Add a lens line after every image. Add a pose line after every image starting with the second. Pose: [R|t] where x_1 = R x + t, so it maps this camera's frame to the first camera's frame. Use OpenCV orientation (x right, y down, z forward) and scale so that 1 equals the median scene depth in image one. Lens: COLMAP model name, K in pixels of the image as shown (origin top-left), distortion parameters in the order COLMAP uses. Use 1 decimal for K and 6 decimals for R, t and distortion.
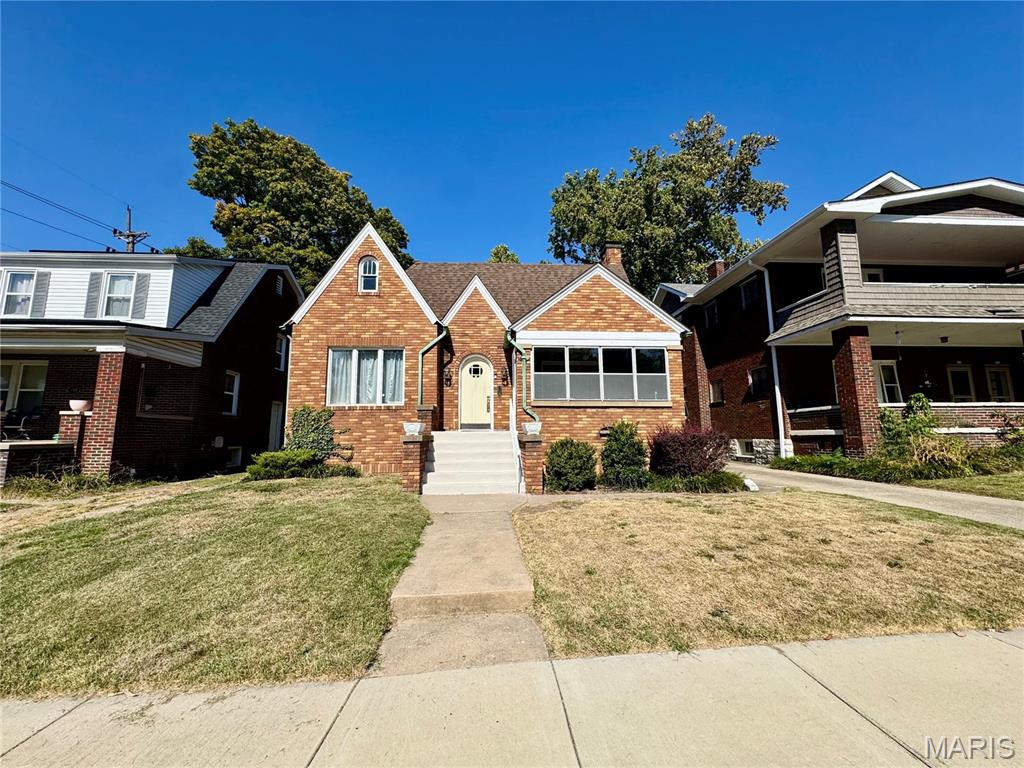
lens RADIAL K [[408.4, 0, 511.0], [0, 408.4, 383.0], [0, 0, 1]] dist [-0.001803, -0.000125]
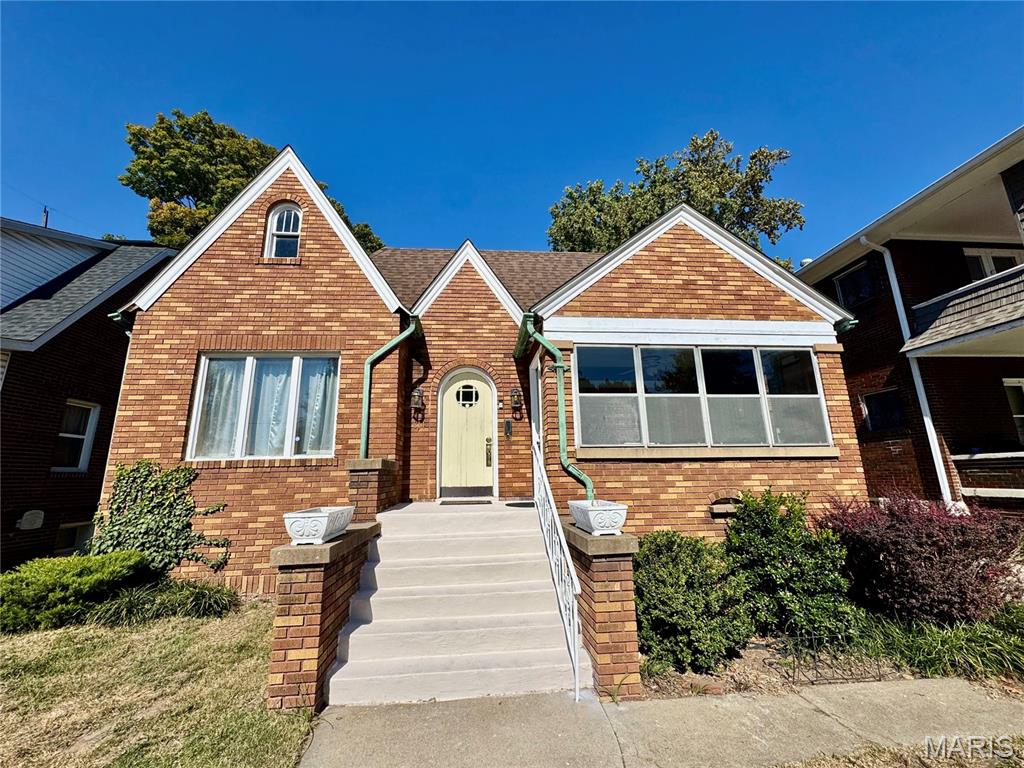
lens RADIAL K [[408.4, 0, 511.0], [0, 408.4, 383.0], [0, 0, 1]] dist [-0.001803, -0.000125]
pose [[0.999699, -0.005256, 0.023962, -0.039779], [0.007375, 0.995988, -0.089184, 0.006106], [-0.023397, 0.089334, 0.995727, 0.439071]]
